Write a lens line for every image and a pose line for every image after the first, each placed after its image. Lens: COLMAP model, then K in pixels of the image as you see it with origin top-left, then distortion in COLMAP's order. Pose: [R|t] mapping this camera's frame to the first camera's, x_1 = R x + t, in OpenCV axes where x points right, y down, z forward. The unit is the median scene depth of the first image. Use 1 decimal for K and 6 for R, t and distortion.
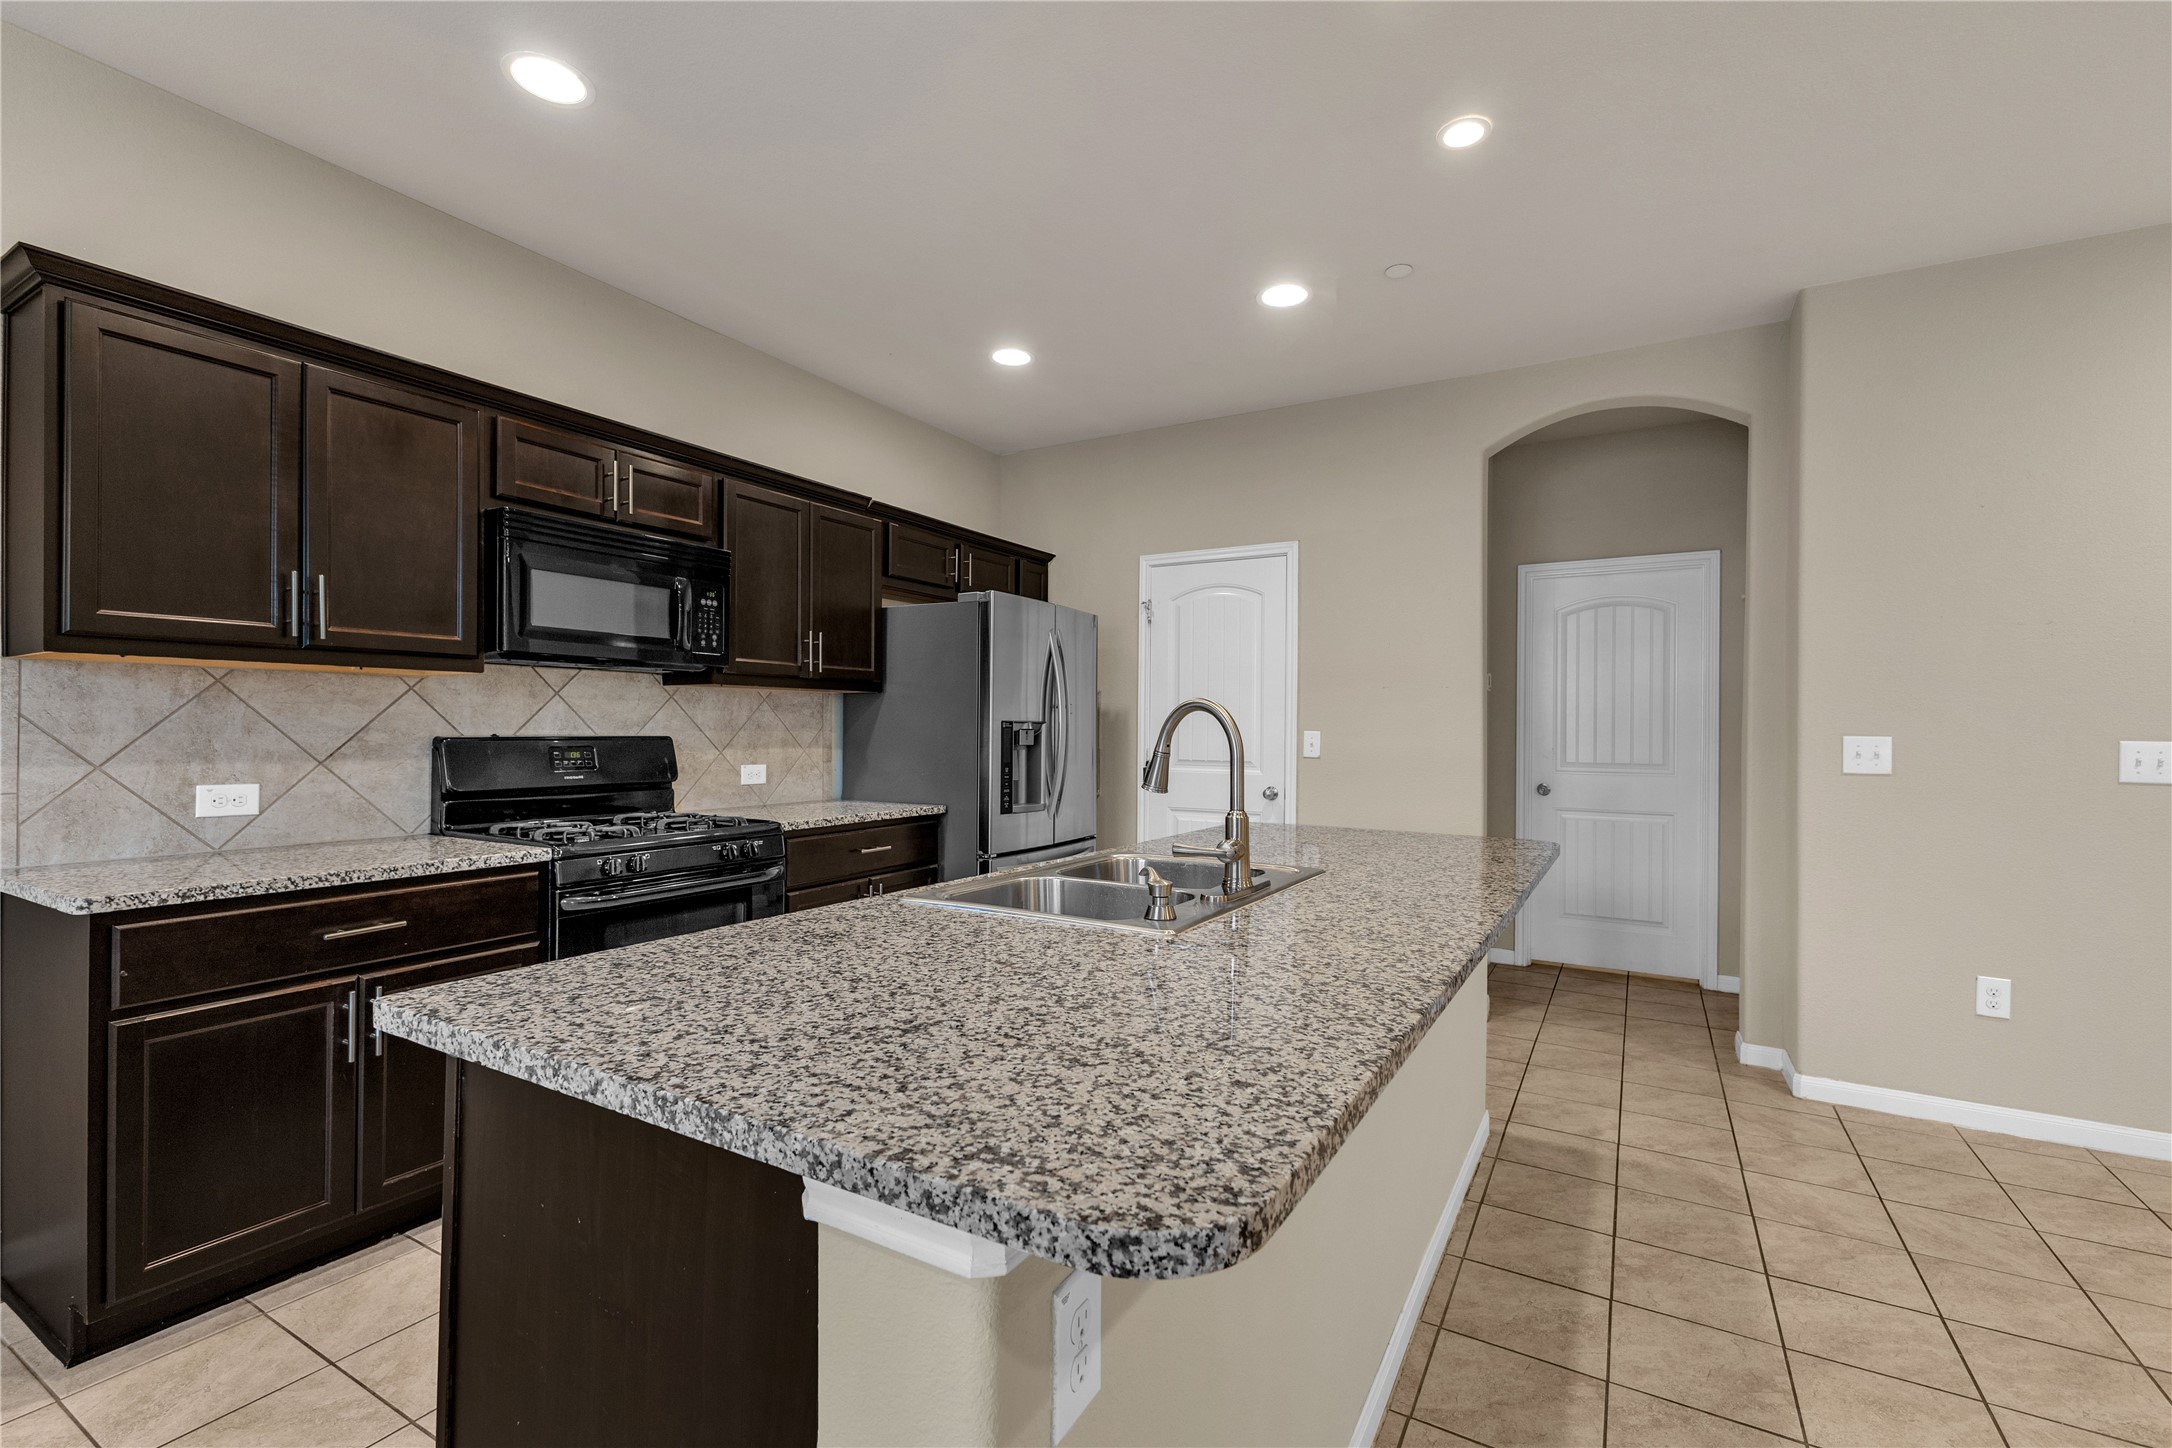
lens RADIAL K [[952.8, 0, 1087.2], [0, 952.8, 723.7], [0, 0, 1]] dist [0.010521, -0.000189]
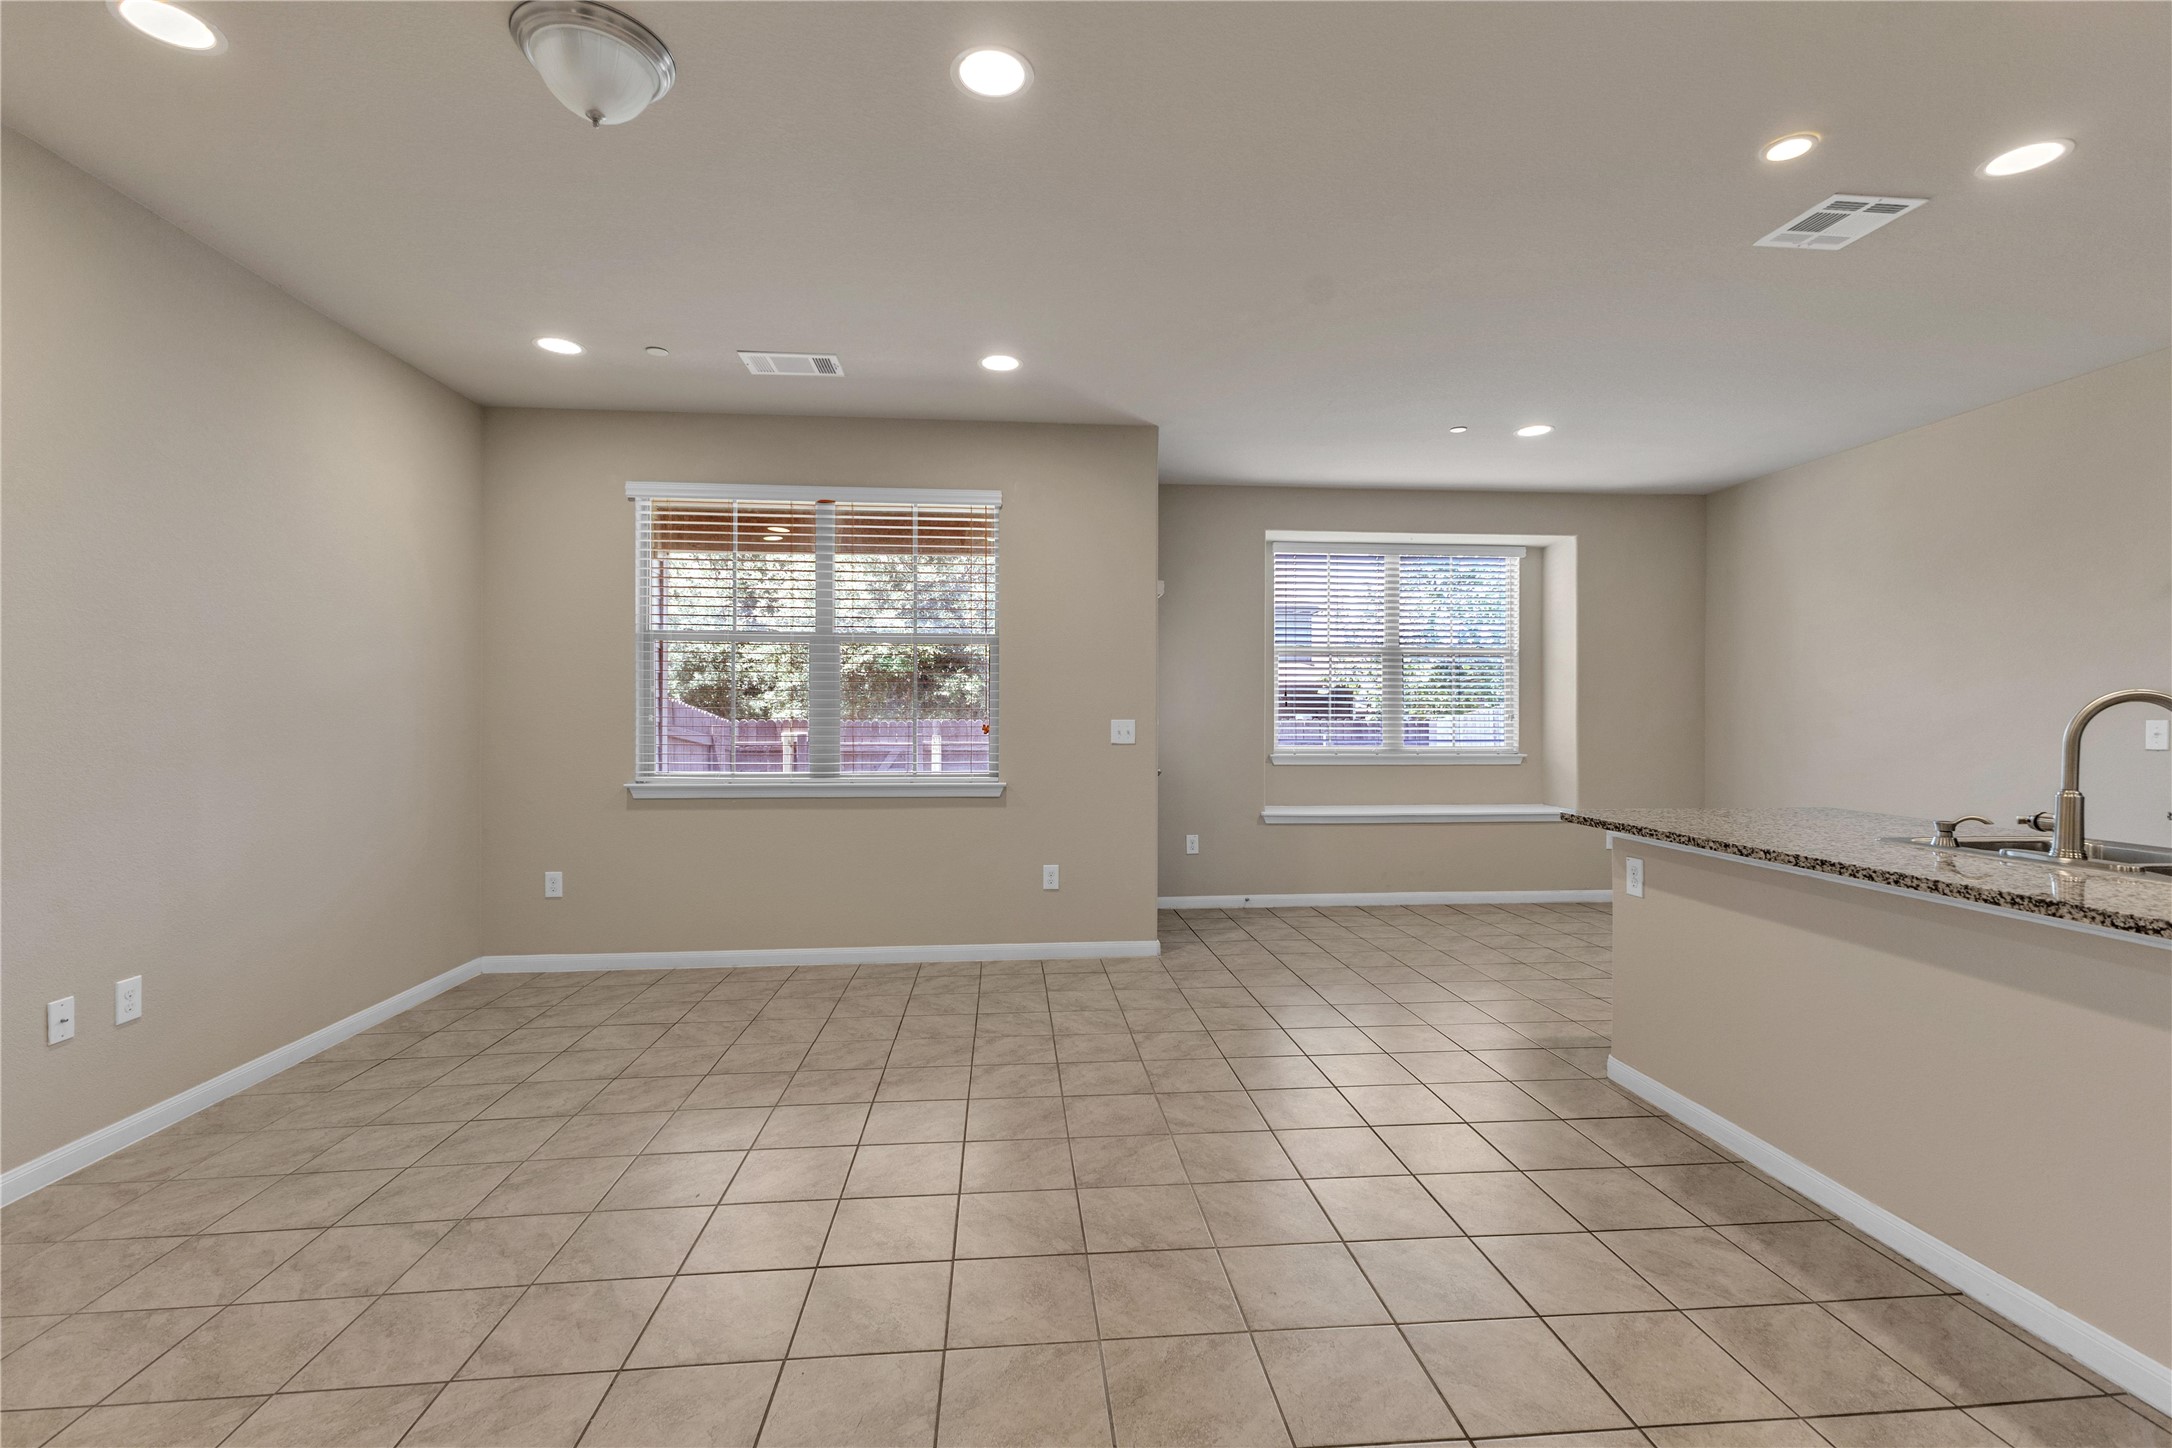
lens RADIAL K [[951.2, 0, 1088.9], [0, 951.2, 718.1], [0, 0, 1]] dist [0.019140, -0.005718]
pose [[-0.816500, -0.010717, -0.577246, 1.060811], [-0.007368, 0.999940, -0.008142, 0.014663], [0.577298, -0.002395, -0.816530, 0.759930]]
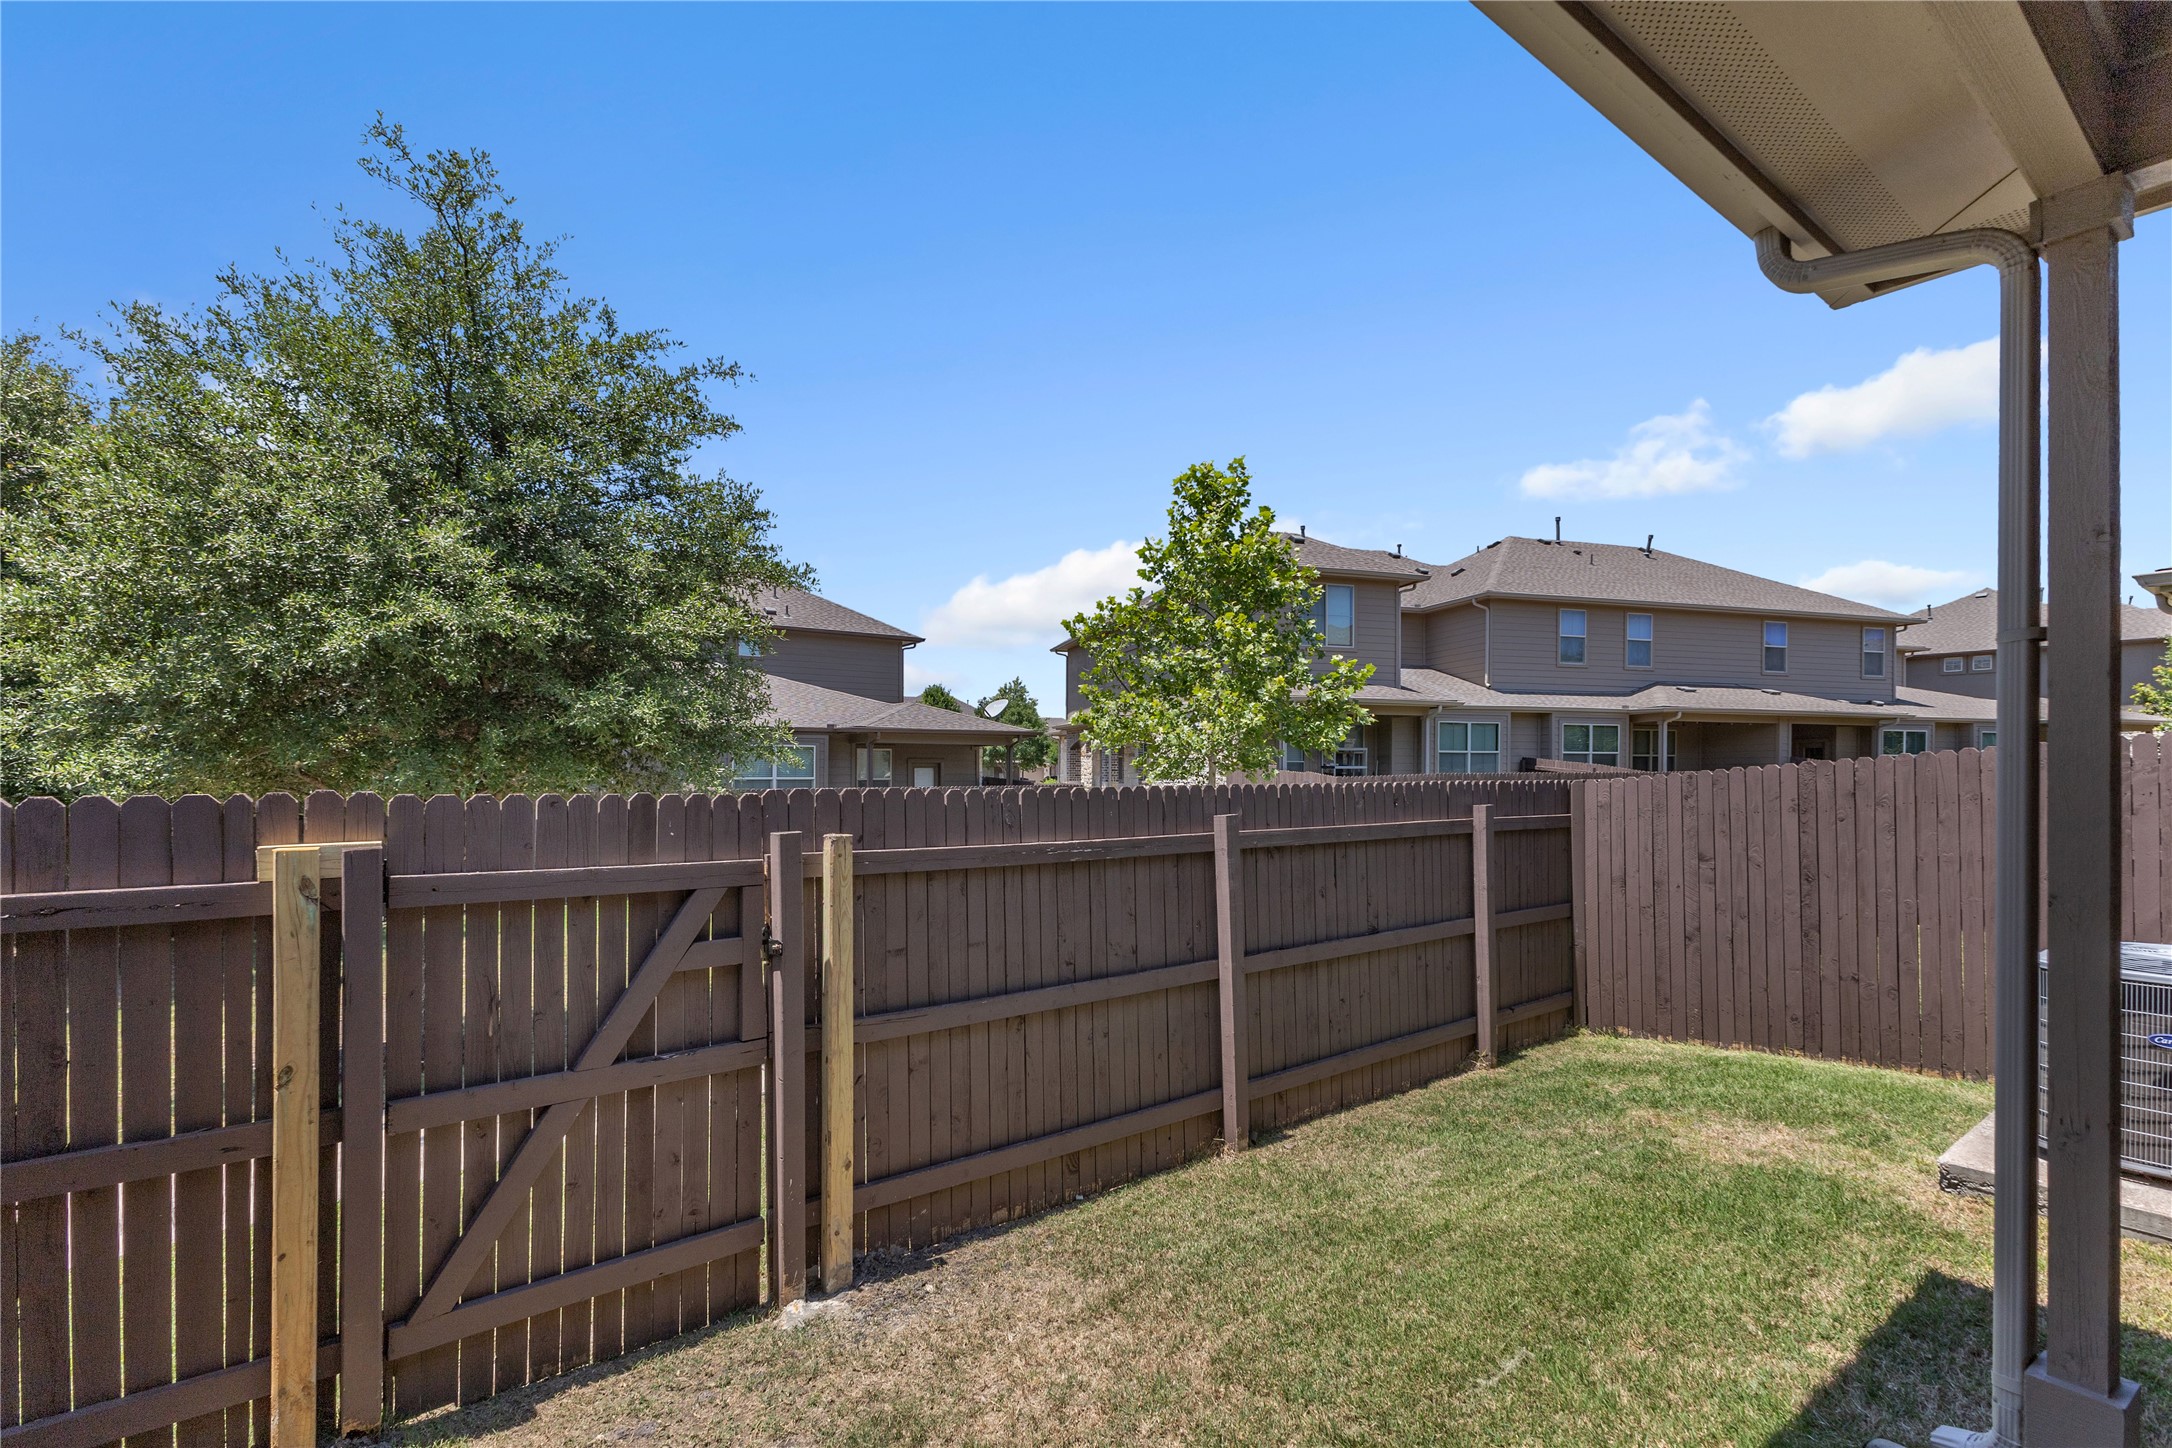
lens RADIAL K [[966.6, 0, 1080.6], [0, 966.6, 728.4], [0, 0, 1]] dist [0.017685, -0.005437]
pose [[-0.390385, -0.053690, -0.919085, 0.514398], [-0.000886, 0.998320, -0.057943, -0.001668], [0.920651, -0.021806, -0.389776, -1.569733]]
